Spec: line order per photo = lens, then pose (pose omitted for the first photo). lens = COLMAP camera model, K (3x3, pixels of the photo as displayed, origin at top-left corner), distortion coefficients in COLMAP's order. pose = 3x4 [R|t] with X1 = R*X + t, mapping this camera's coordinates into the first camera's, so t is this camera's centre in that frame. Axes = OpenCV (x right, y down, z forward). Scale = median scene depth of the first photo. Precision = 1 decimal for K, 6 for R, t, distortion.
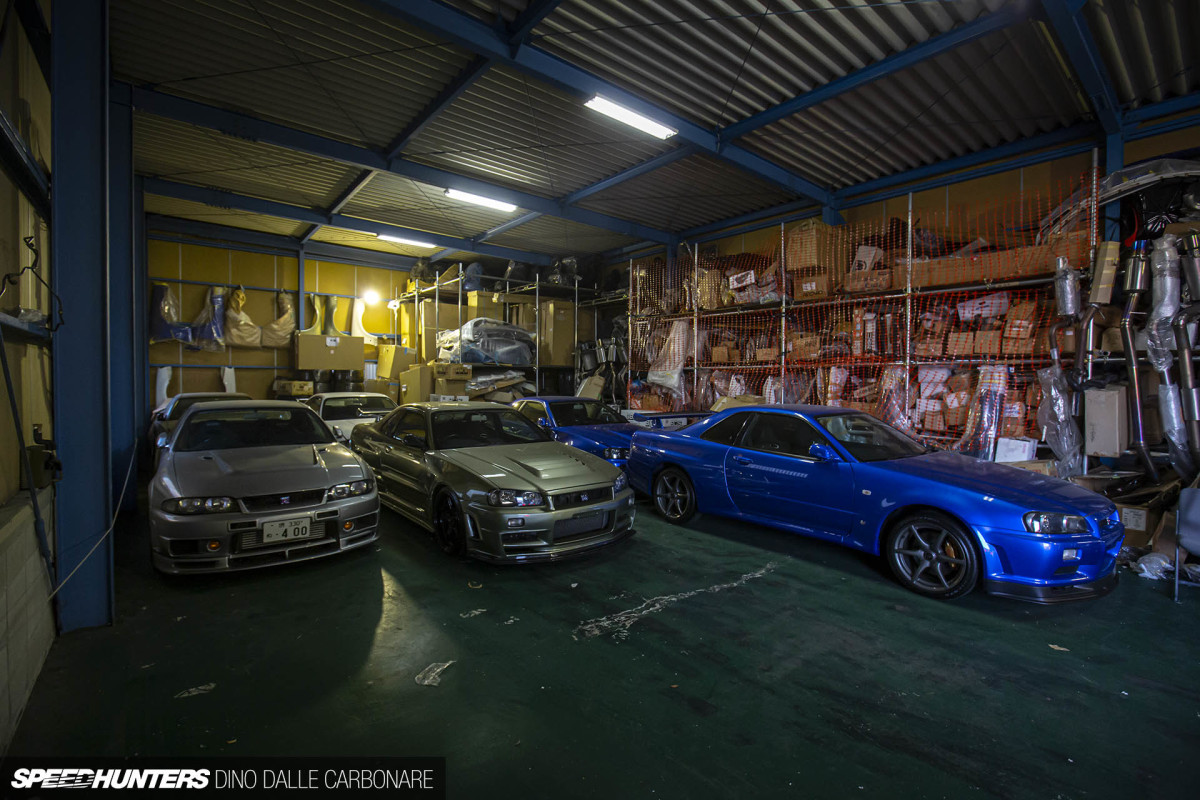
lens RADIAL K [[544.2, 0, 604.4], [0, 544.2, 390.7], [0, 0, 1]] dist [-0.053204, 0.019272]
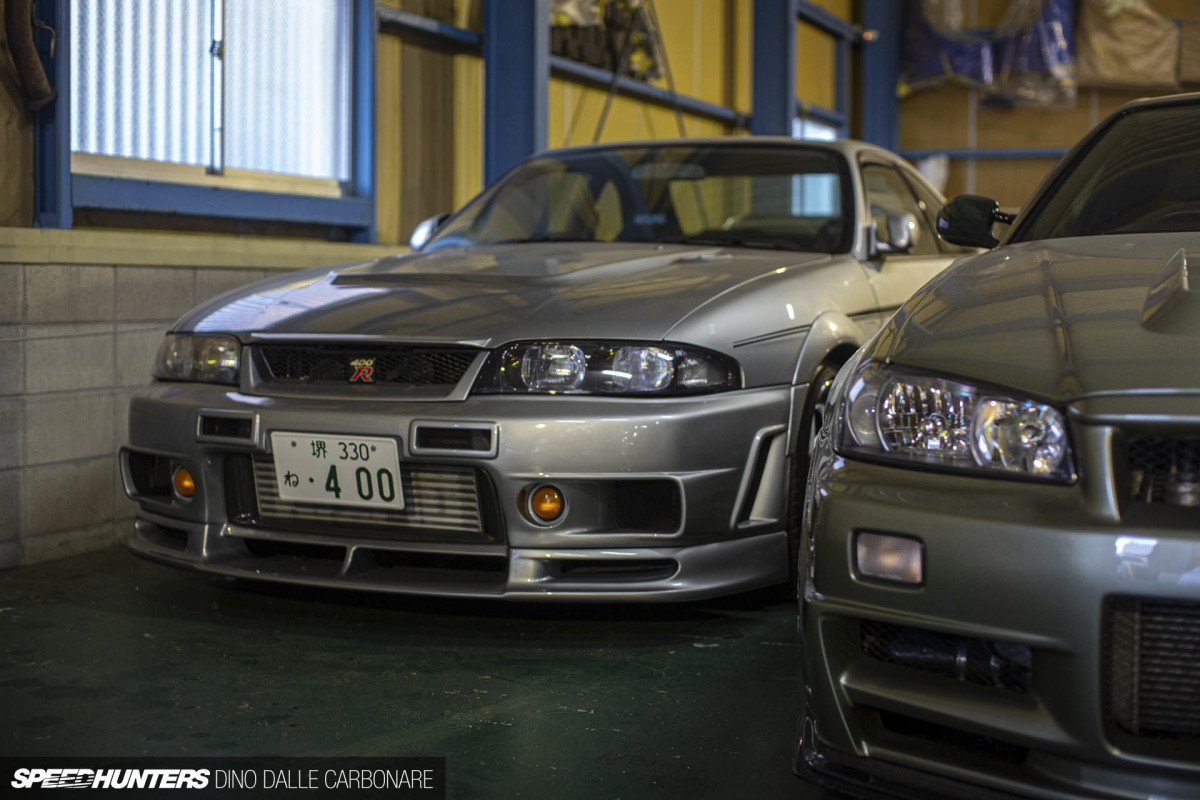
lens RADIAL K [[1740.9, 0, 600.0], [0, 1740.9, 400.0], [0, 0, 1]] dist [-0.249382, 0.665389]
pose [[0.459720, 0.050470, -0.886629, 0.095938], [-0.019238, 0.998715, 0.046876, 0.064173], [0.887856, -0.004493, 0.460100, 0.252899]]
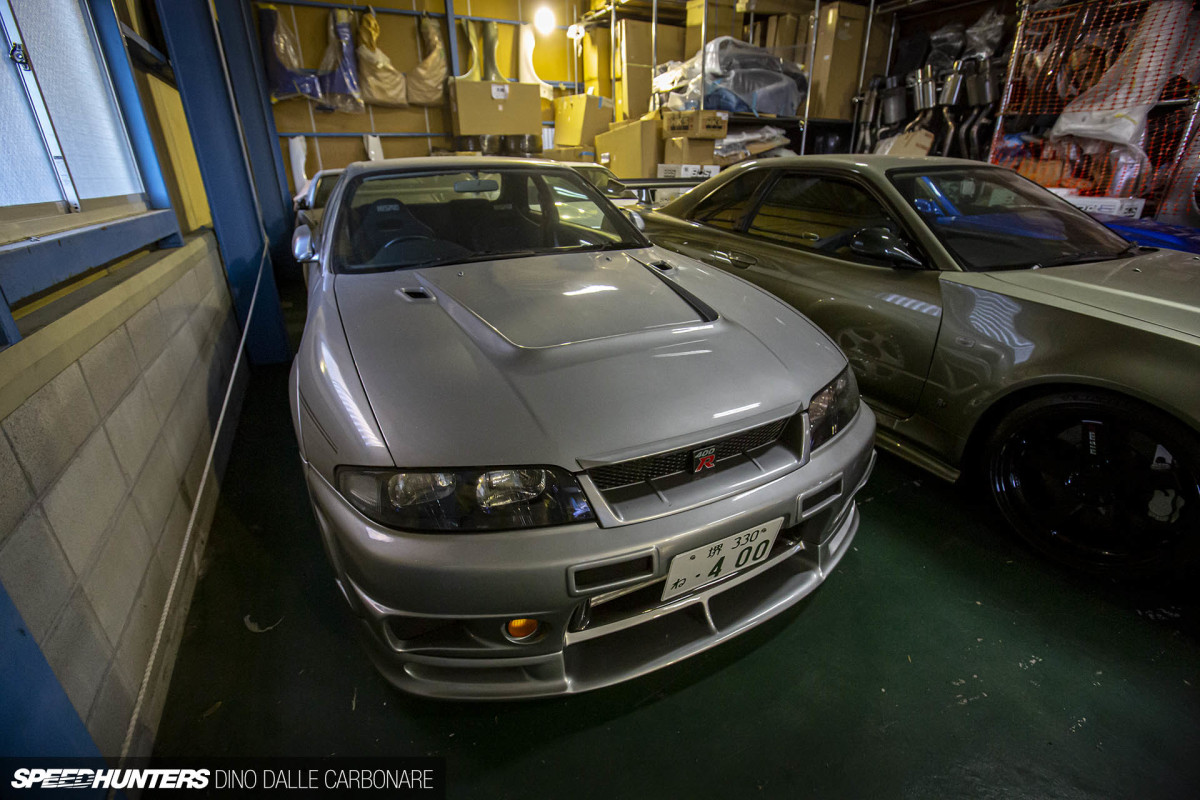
lens RADIAL K [[544.2, 0, 604.4], [0, 544.2, 390.7], [0, 0, 1]] dist [-0.053204, 0.019272]
pose [[0.976907, 0.063914, -0.203881, -0.216732], [0.014964, 0.931401, 0.363686, 0.021860], [0.213139, -0.358338, 0.908936, 0.266130]]
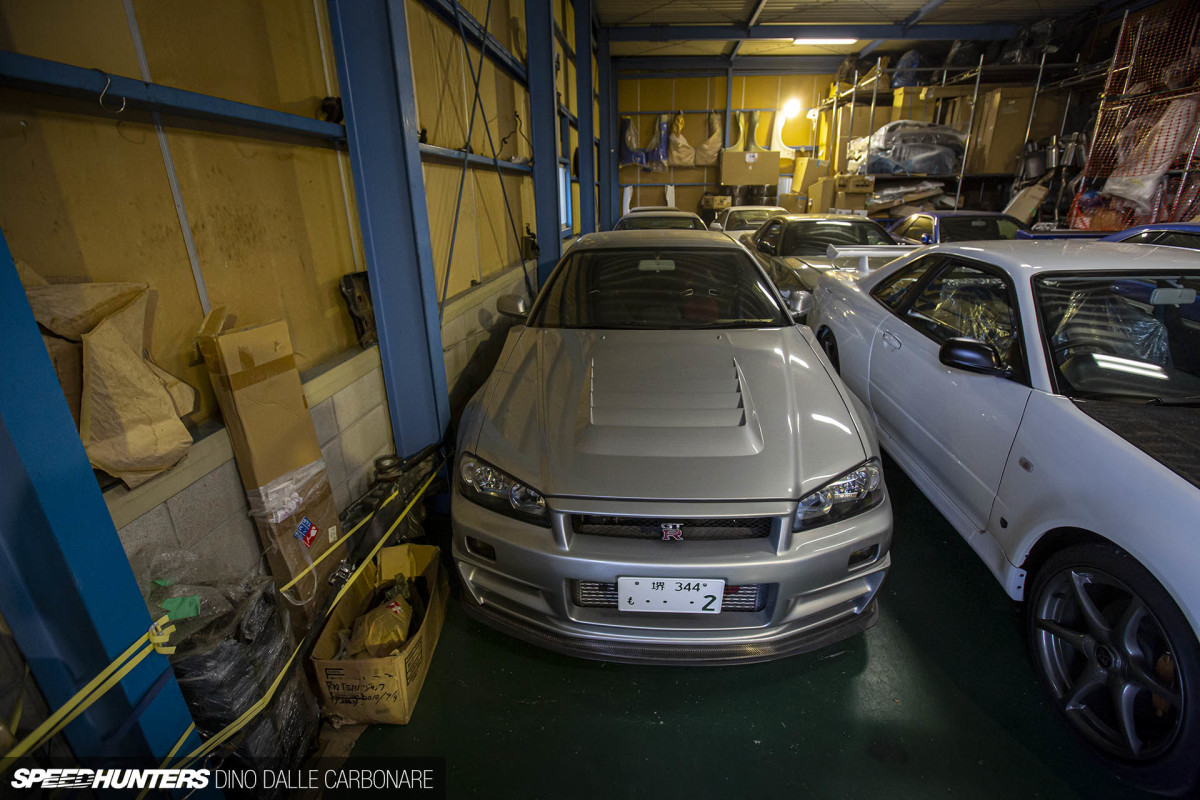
lens RADIAL K [[544.2, 0, 604.4], [0, 544.2, 390.7], [0, 0, 1]] dist [-0.053204, 0.019272]
pose [[0.711891, 0.219515, -0.667101, 0.114412], [0.008861, 0.947011, 0.321078, 0.003380], [0.702234, -0.234484, 0.672224, -0.047140]]
